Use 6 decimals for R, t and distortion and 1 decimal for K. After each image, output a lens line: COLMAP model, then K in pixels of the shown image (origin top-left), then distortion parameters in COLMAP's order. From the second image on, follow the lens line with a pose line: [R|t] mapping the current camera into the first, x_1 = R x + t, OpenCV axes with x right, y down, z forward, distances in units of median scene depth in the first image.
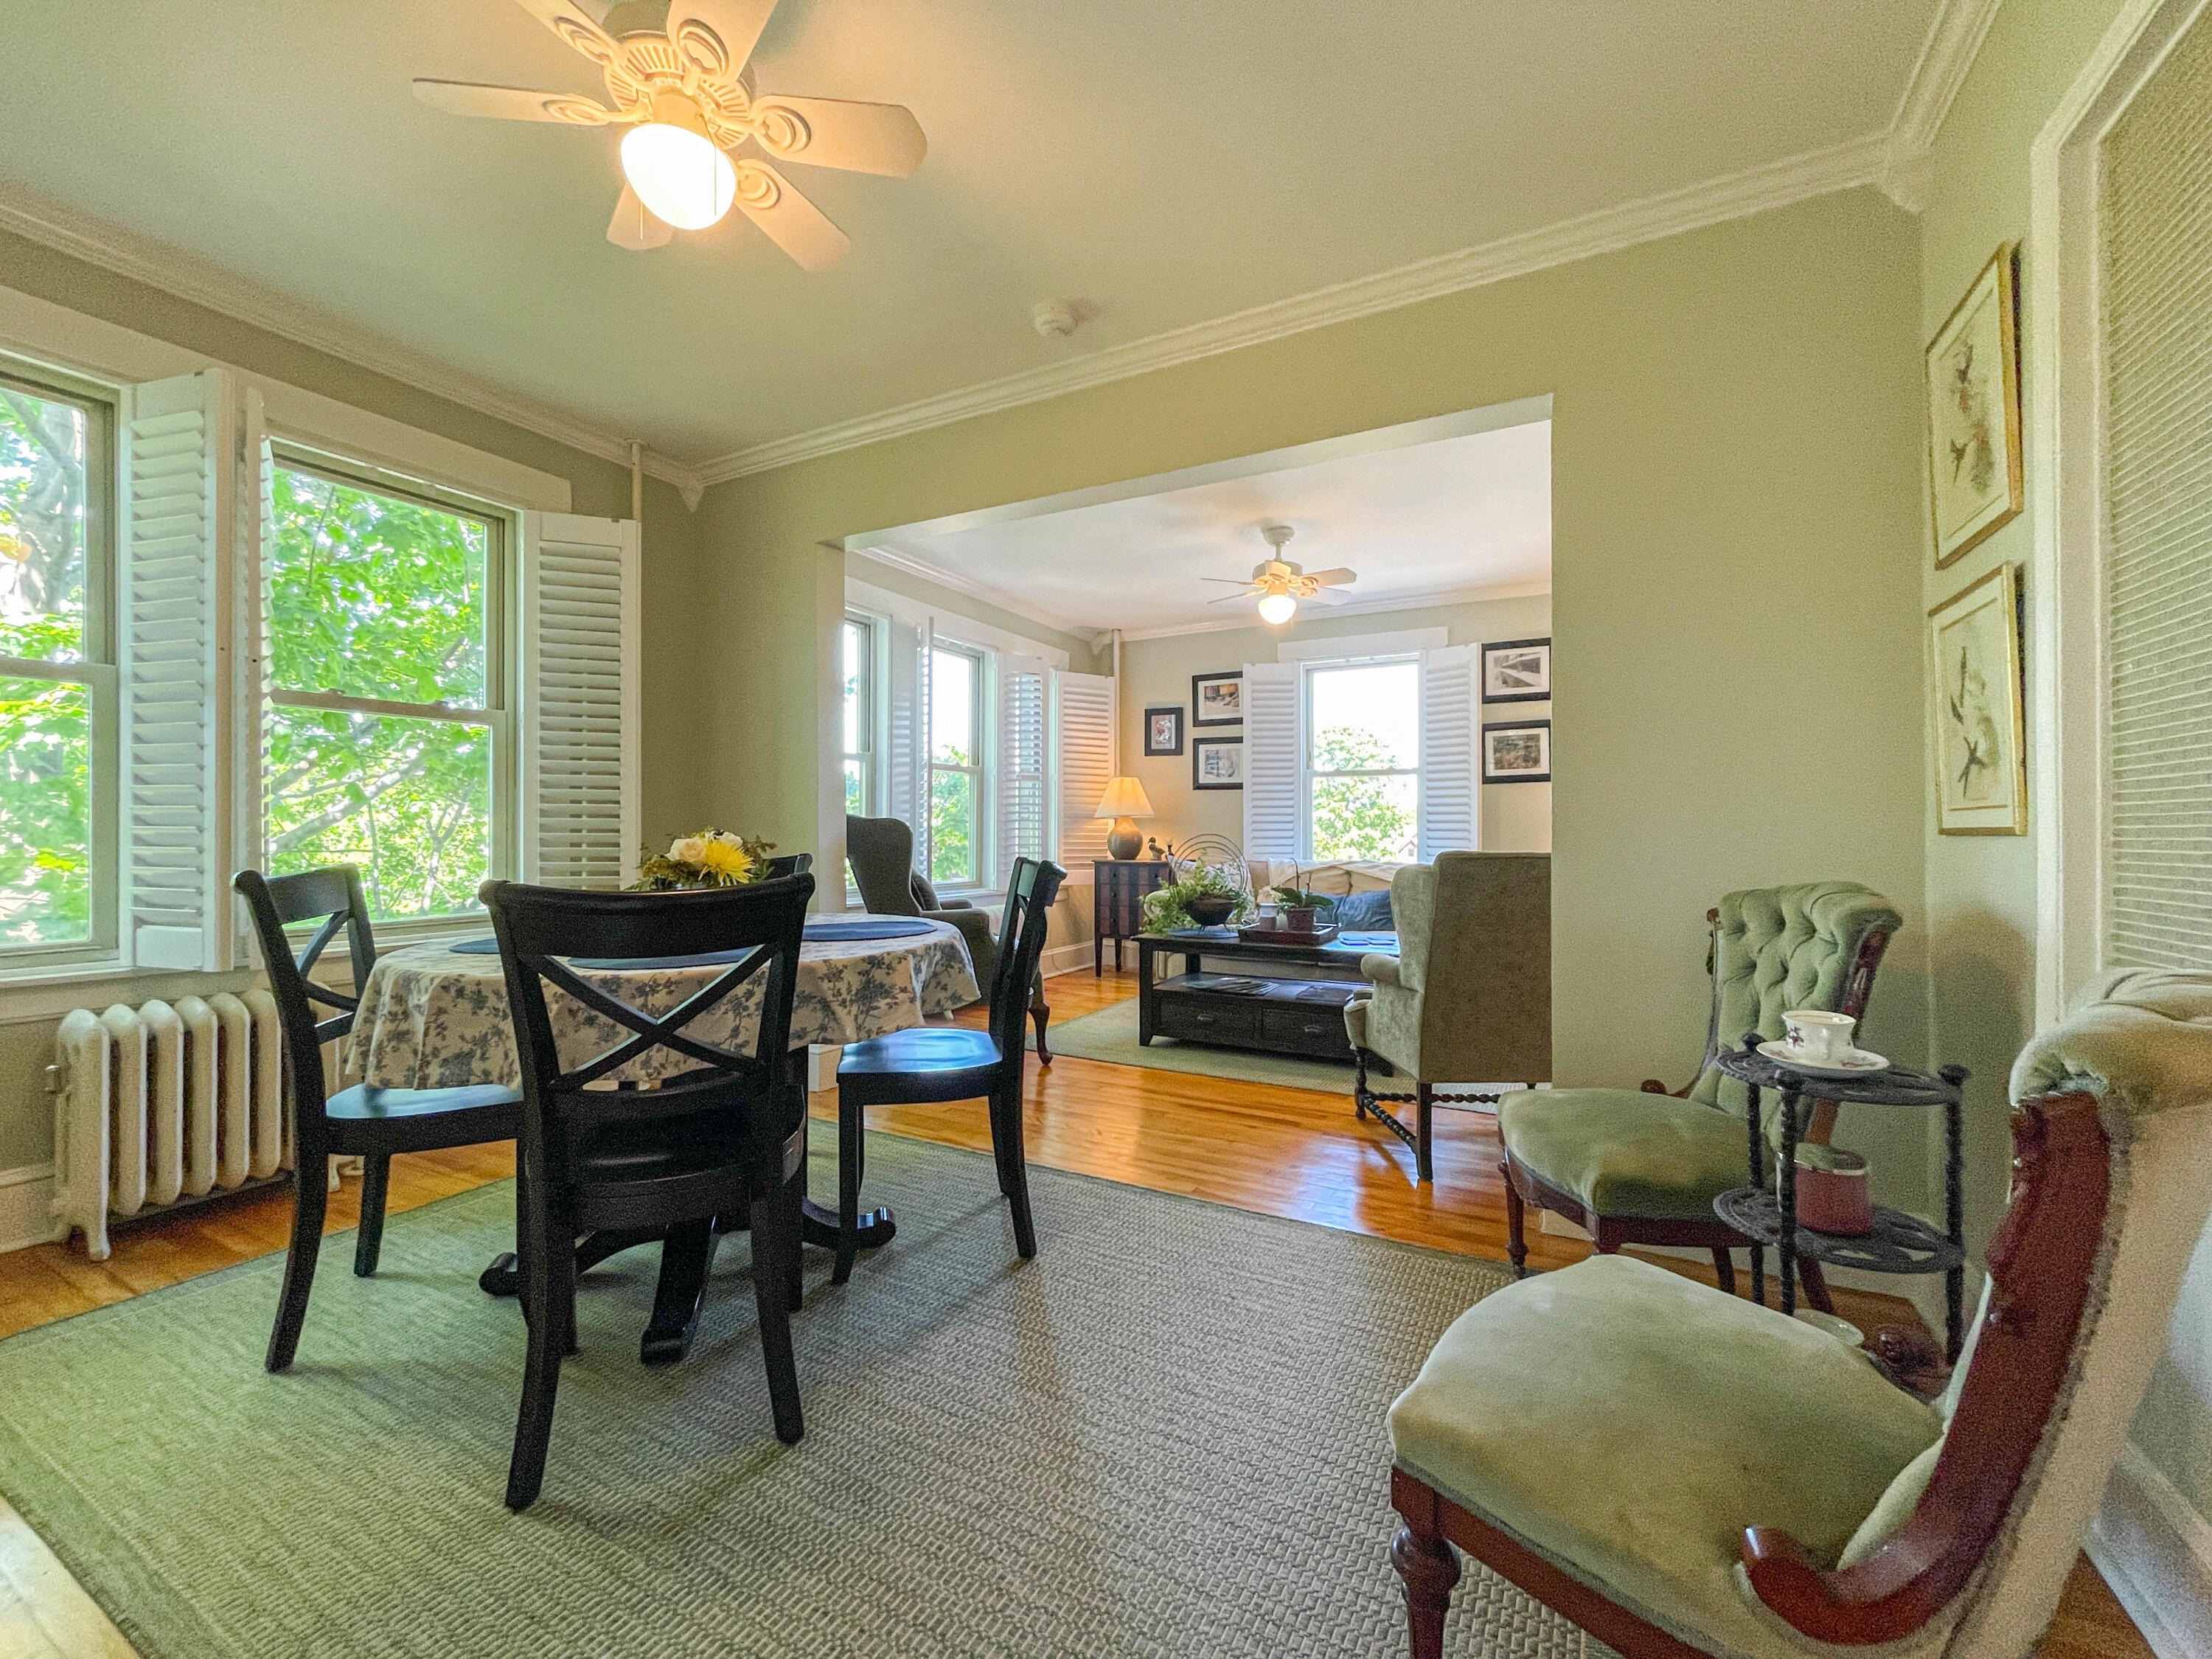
lens RADIAL K [[891.7, 0, 1108.3], [0, 891.7, 827.9], [0, 0, 1]] dist [-0.001713, -0.000223]
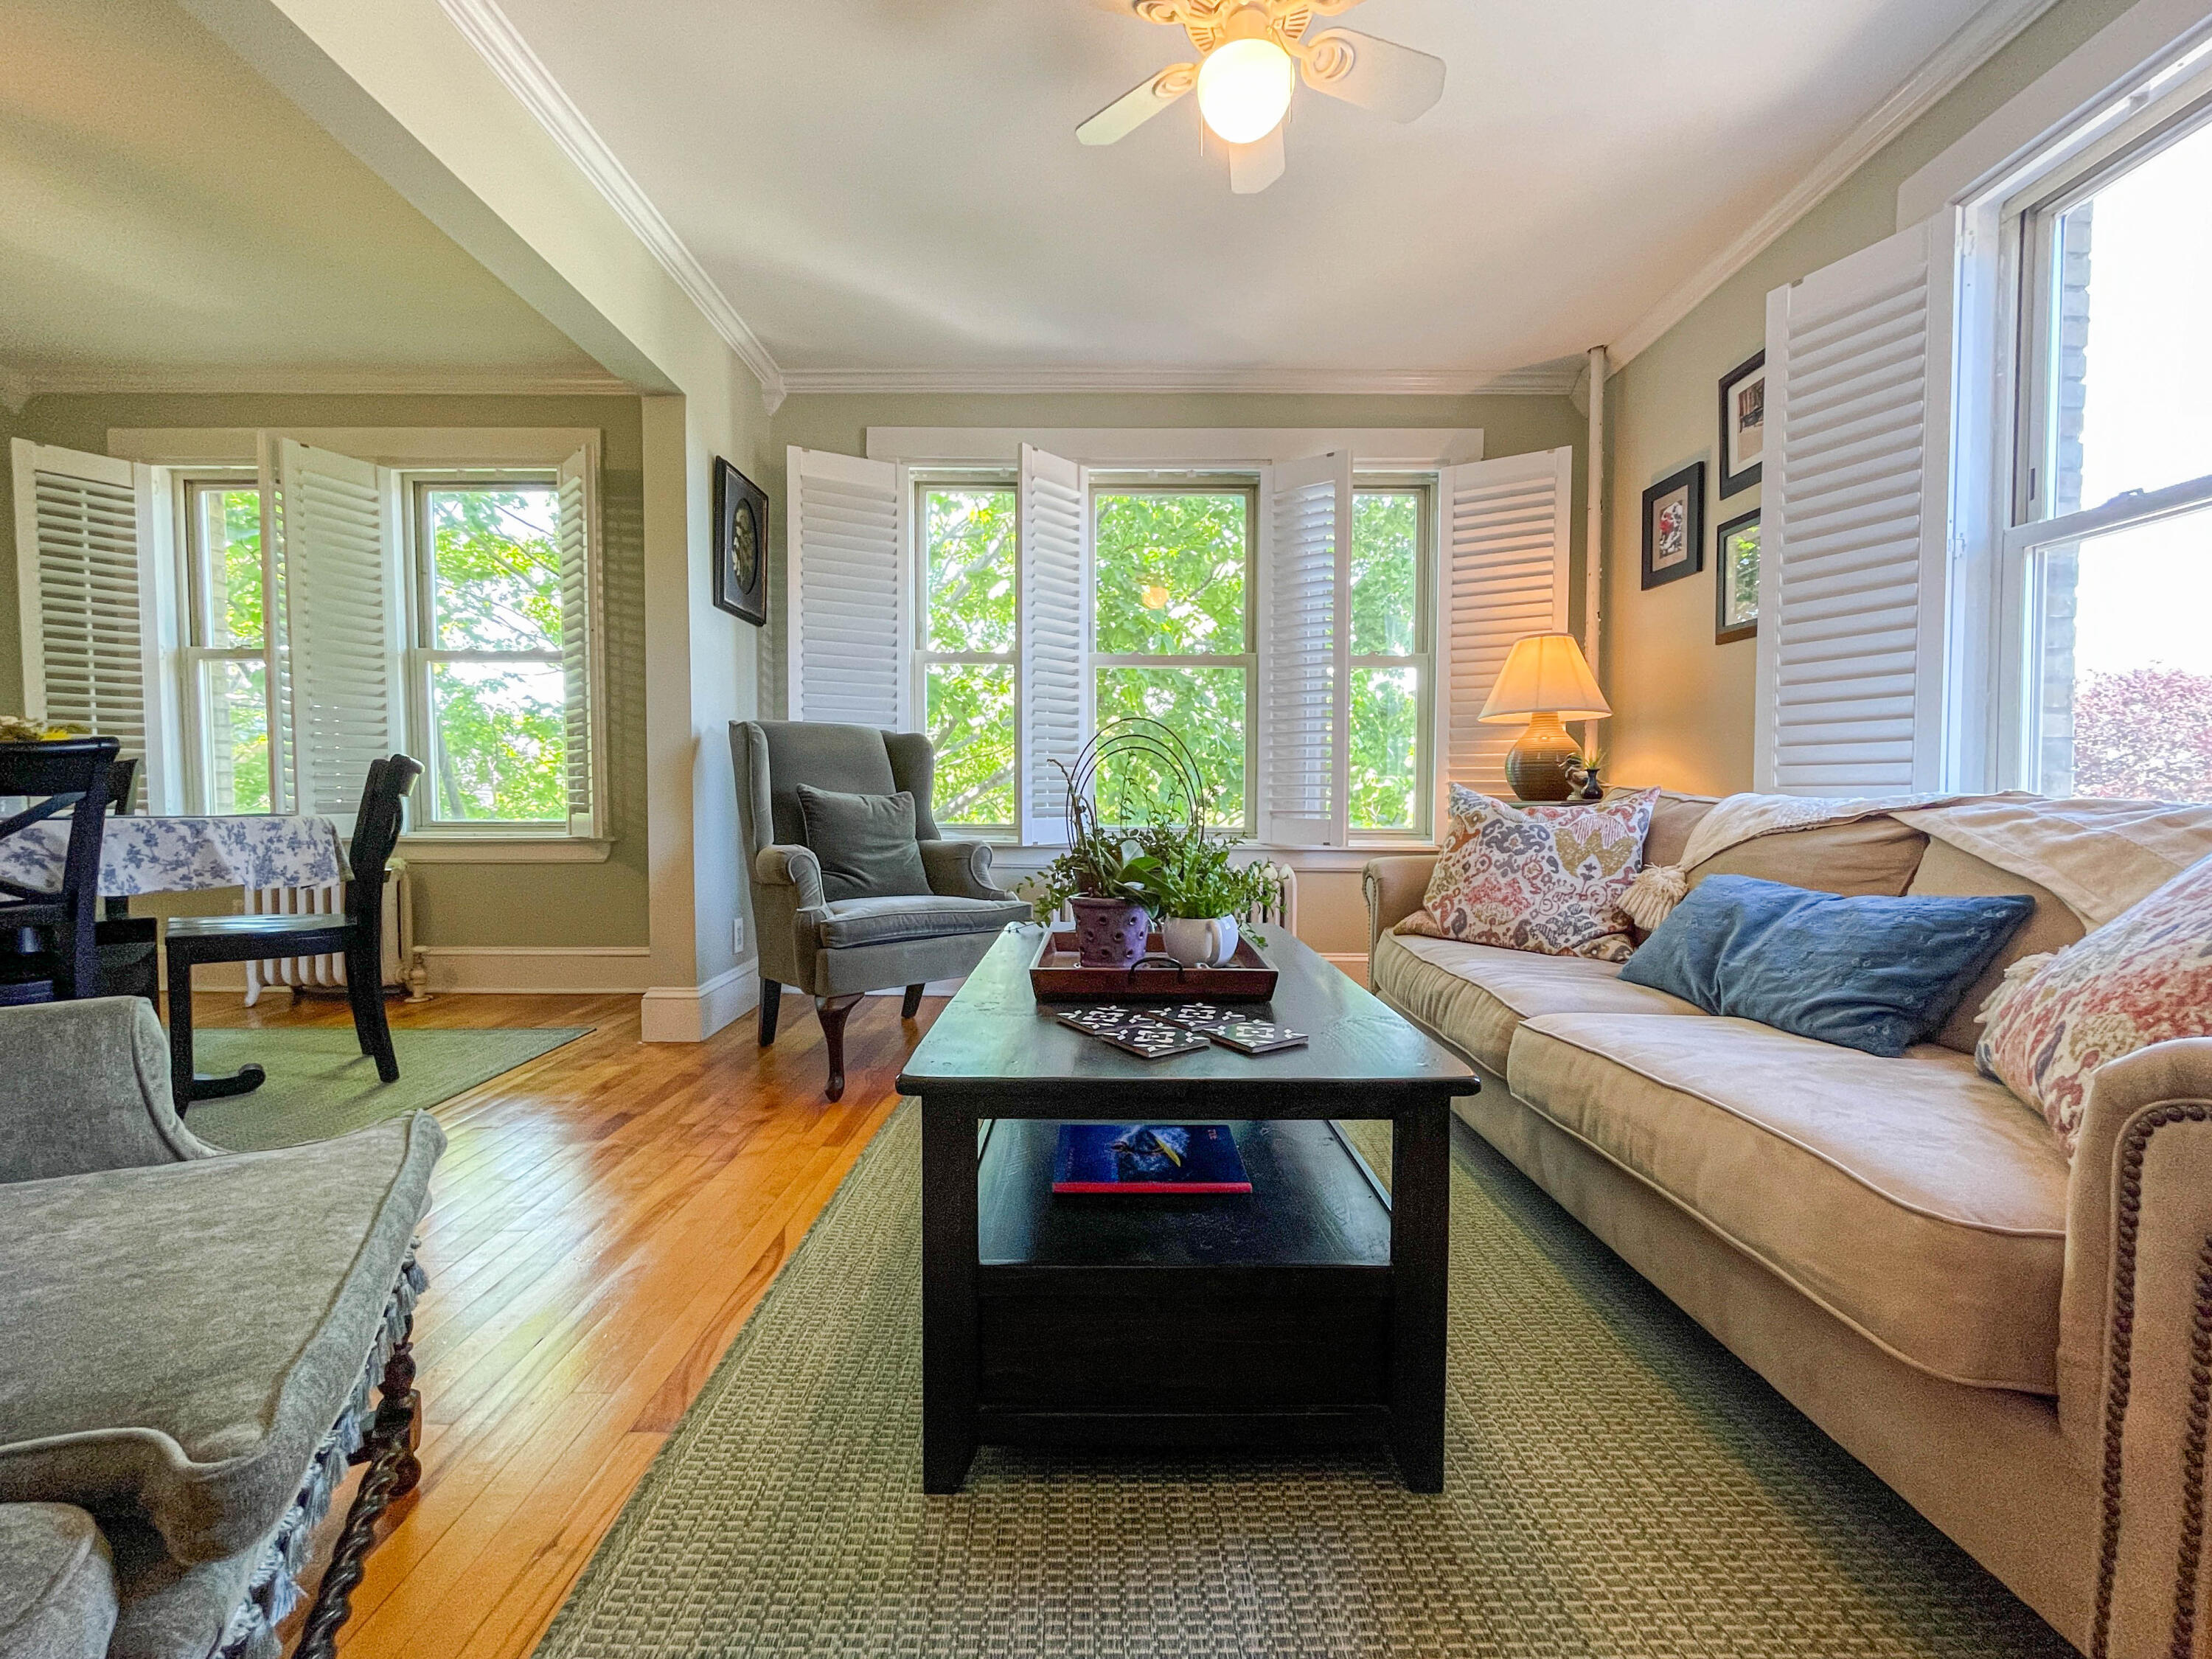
lens RADIAL K [[897.9, 0, 1108.3], [0, 897.9, 824.5], [0, 0, 1]] dist [-0.003748, -0.000136]
pose [[0.471595, 0.028941, -0.881340, 0.571433], [0.000844, 0.999446, 0.033271, 0.050858], [0.881815, -0.016434, 0.471309, 0.878328]]
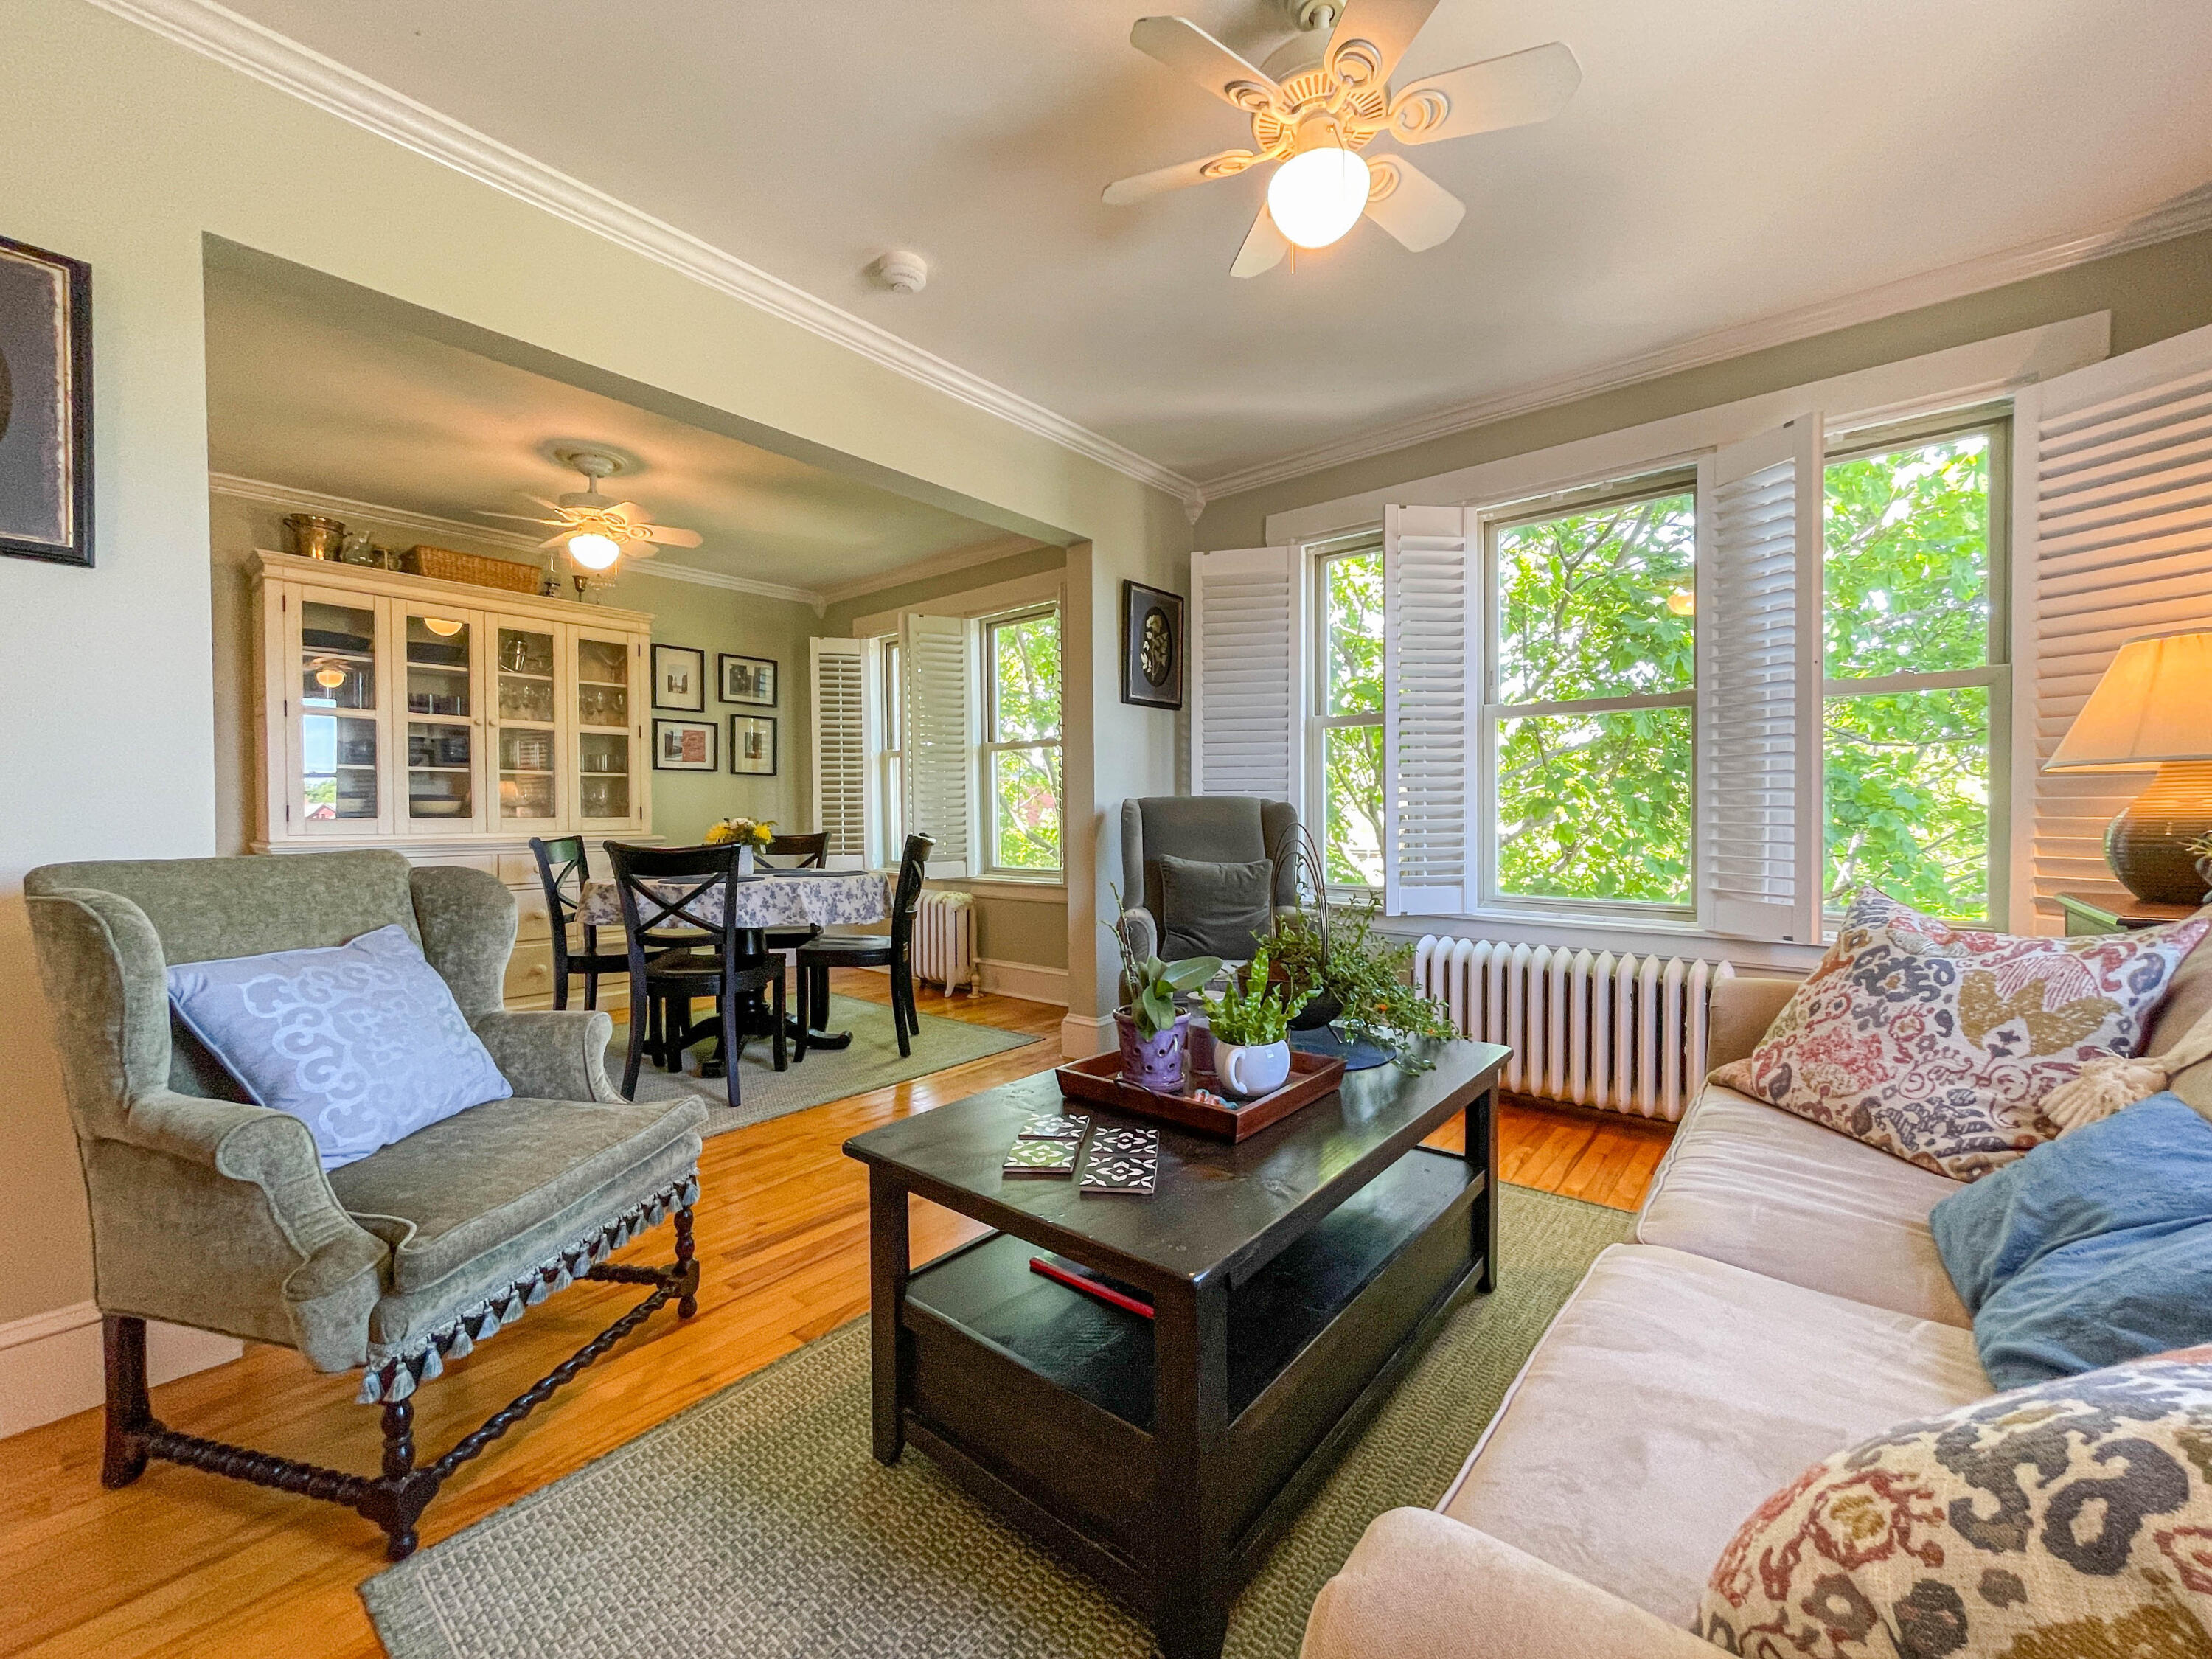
lens RADIAL K [[891.7, 0, 1108.3], [0, 891.7, 827.9], [0, 0, 1]] dist [-0.001713, -0.000223]
pose [[-0.199680, 0.016806, -0.979717, 0.644714], [0.010779, 0.999830, 0.014955, 0.002064], [0.979802, -0.007574, -0.199827, 1.127860]]
